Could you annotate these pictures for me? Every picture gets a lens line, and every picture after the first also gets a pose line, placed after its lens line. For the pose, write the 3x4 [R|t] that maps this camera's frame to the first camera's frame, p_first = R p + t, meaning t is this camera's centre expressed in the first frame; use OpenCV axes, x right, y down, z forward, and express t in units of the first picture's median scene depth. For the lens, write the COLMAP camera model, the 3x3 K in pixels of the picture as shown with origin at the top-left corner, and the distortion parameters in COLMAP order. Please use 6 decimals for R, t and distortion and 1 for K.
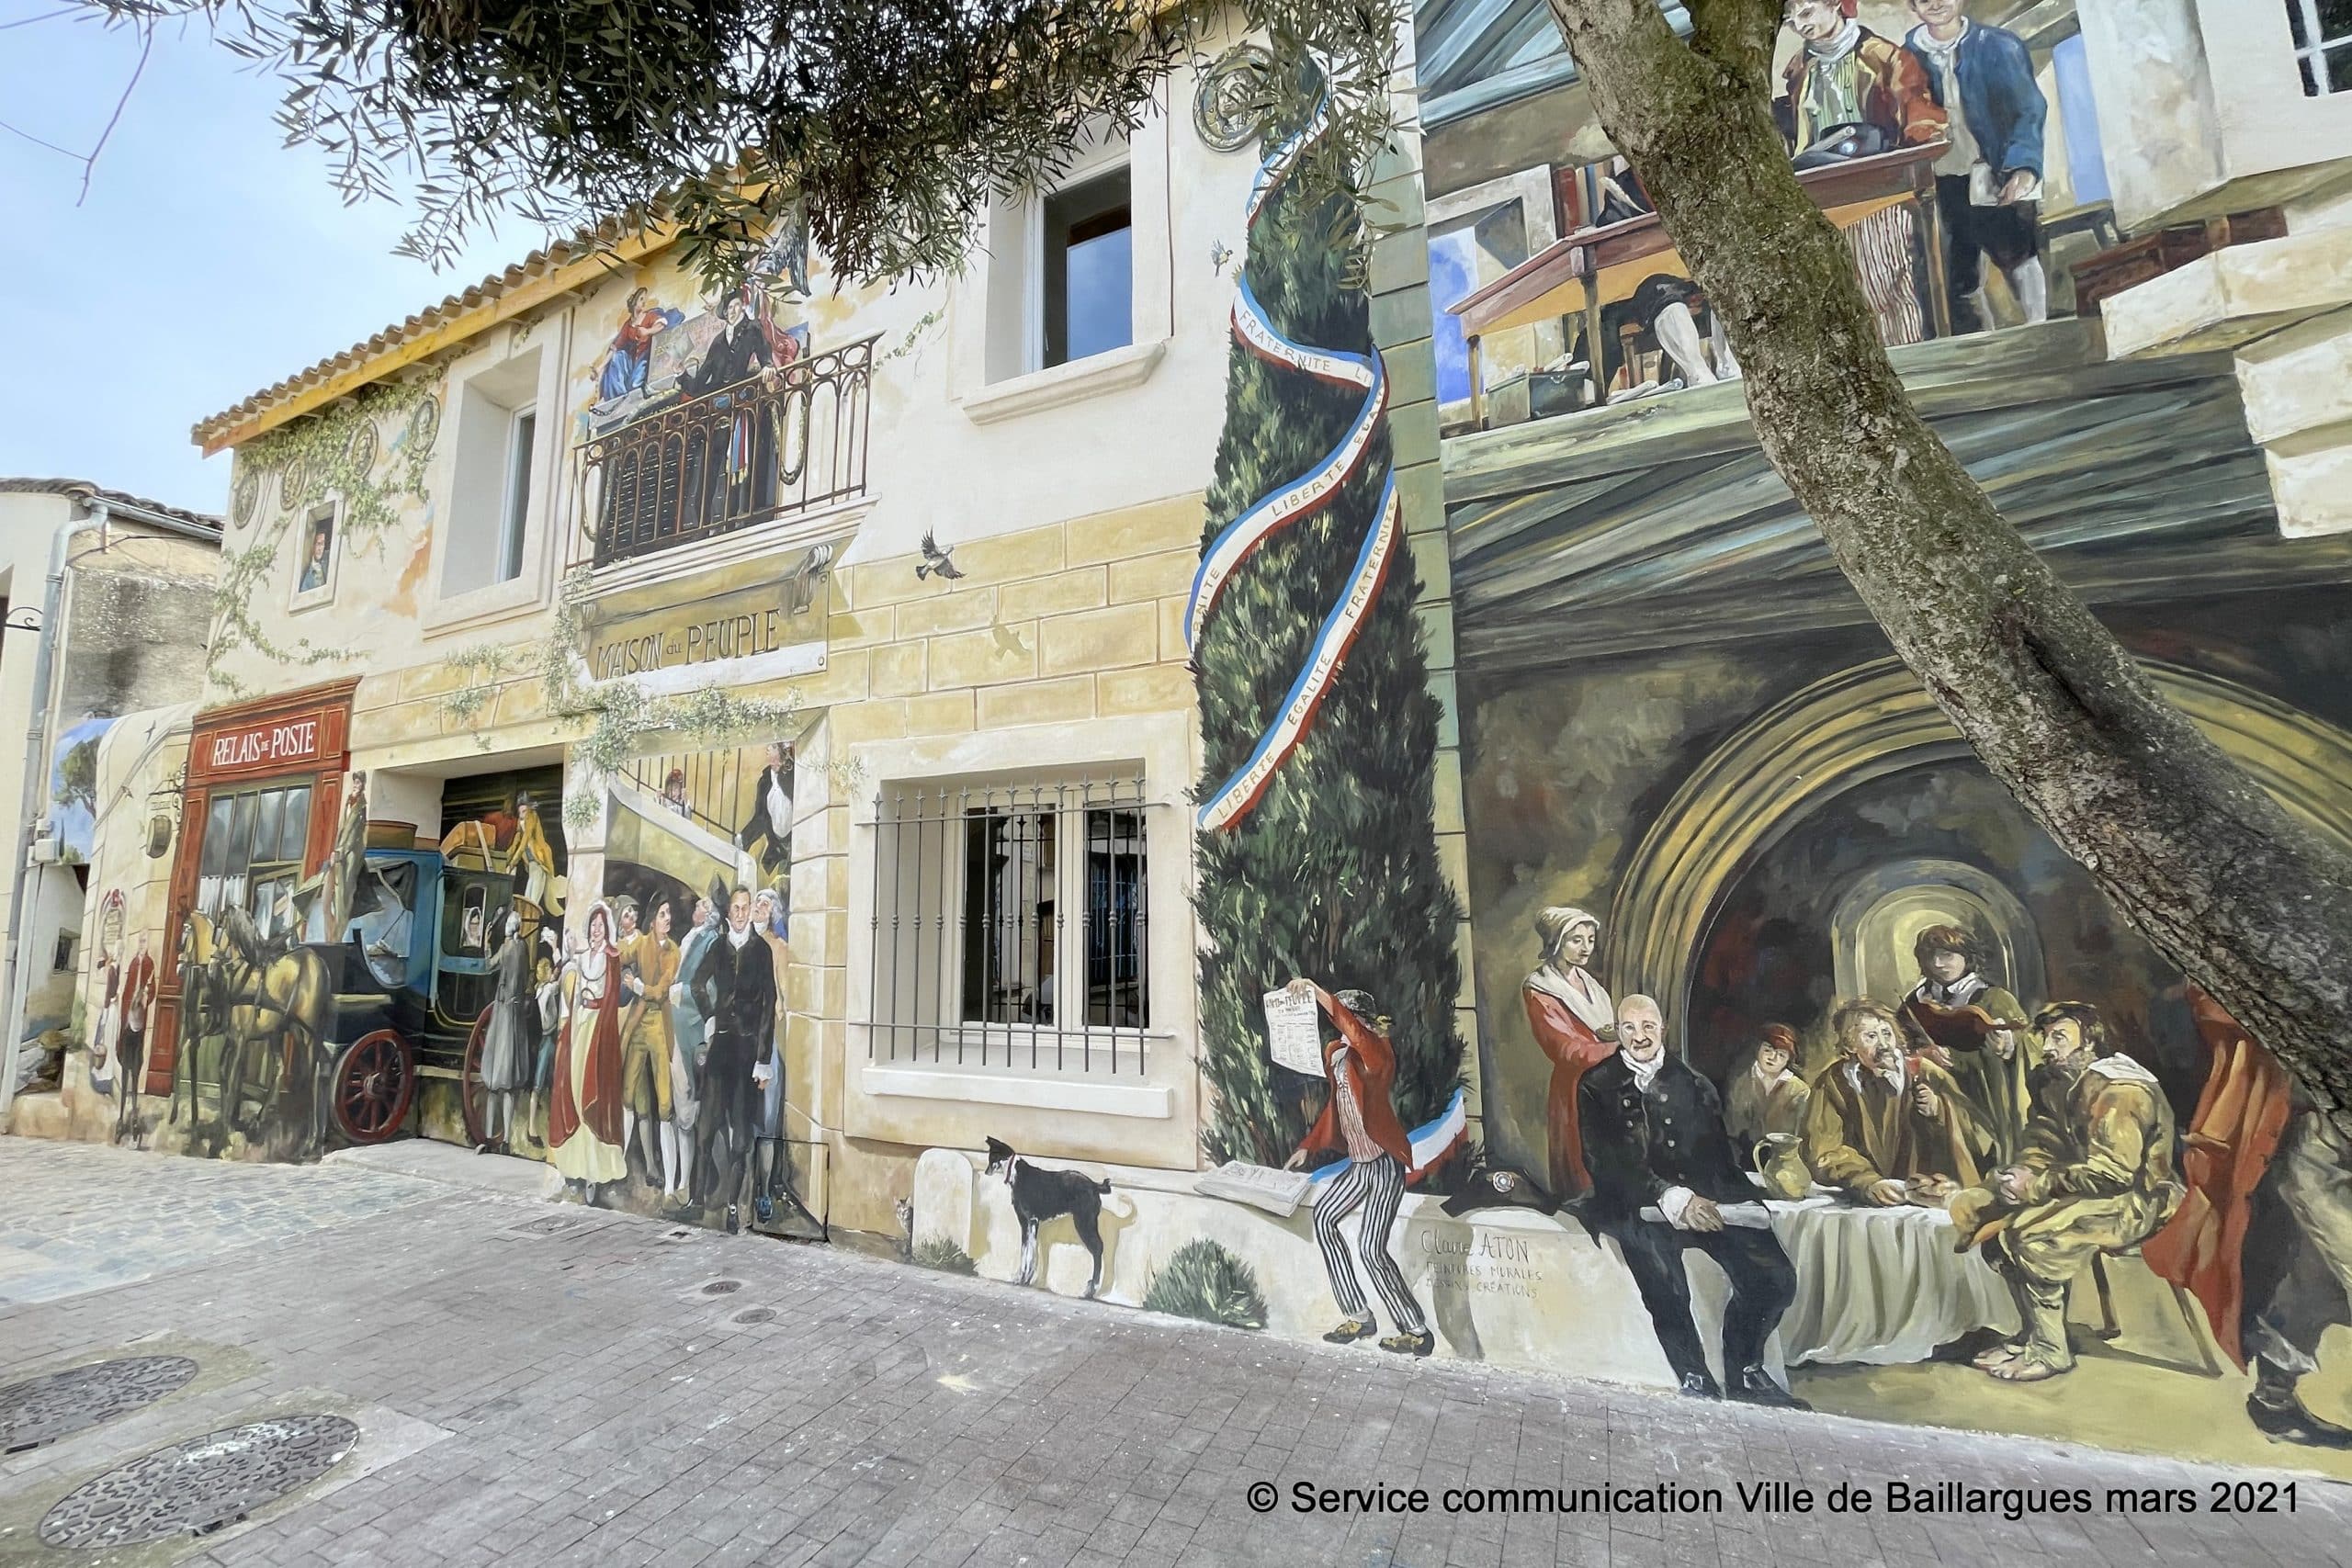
lens RADIAL K [[941.0, 0, 1176.0], [0, 941.0, 784.3], [0, 0, 1]] dist [-0.004115, 0.000923]
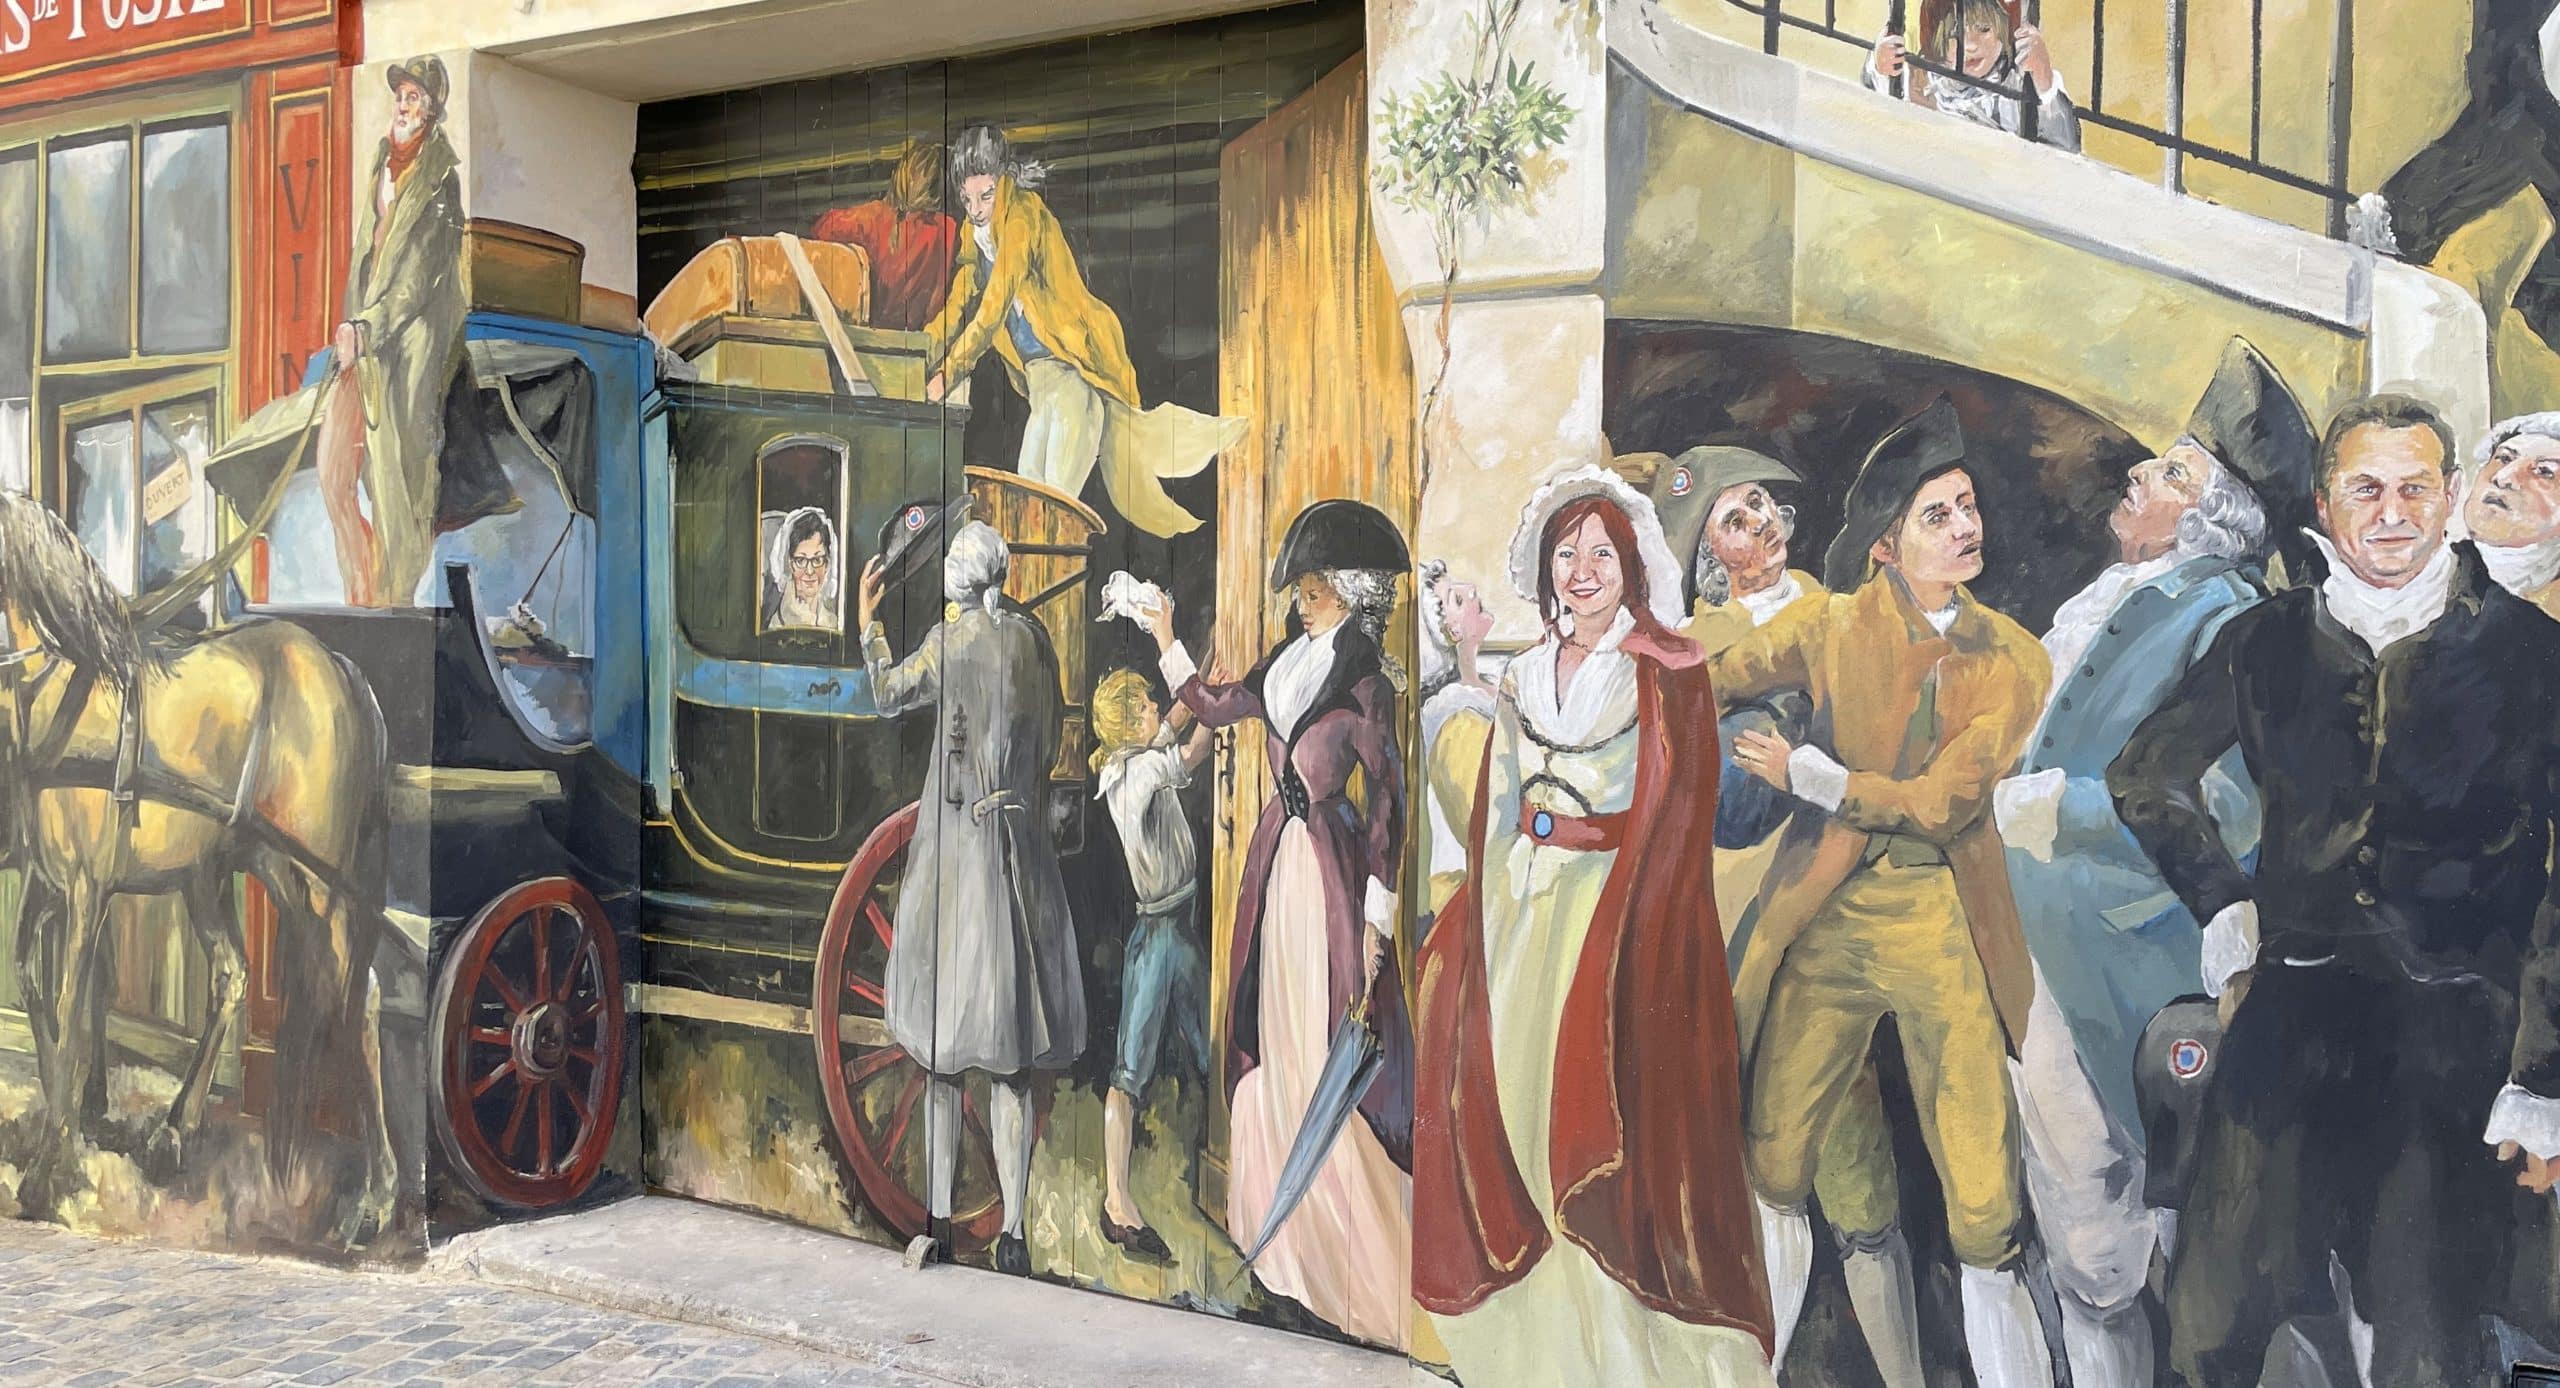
lens RADIAL K [[2123.8, 0, 1368.6], [0, 2123.8, 649.0], [0, 0, 1]] dist [0.078086, -0.115063]
pose [[0.997427, 0.026148, -0.066756, -0.707250], [-0.015854, 0.988510, 0.150323, 0.093158], [0.069920, -0.148878, 0.986381, 0.412188]]
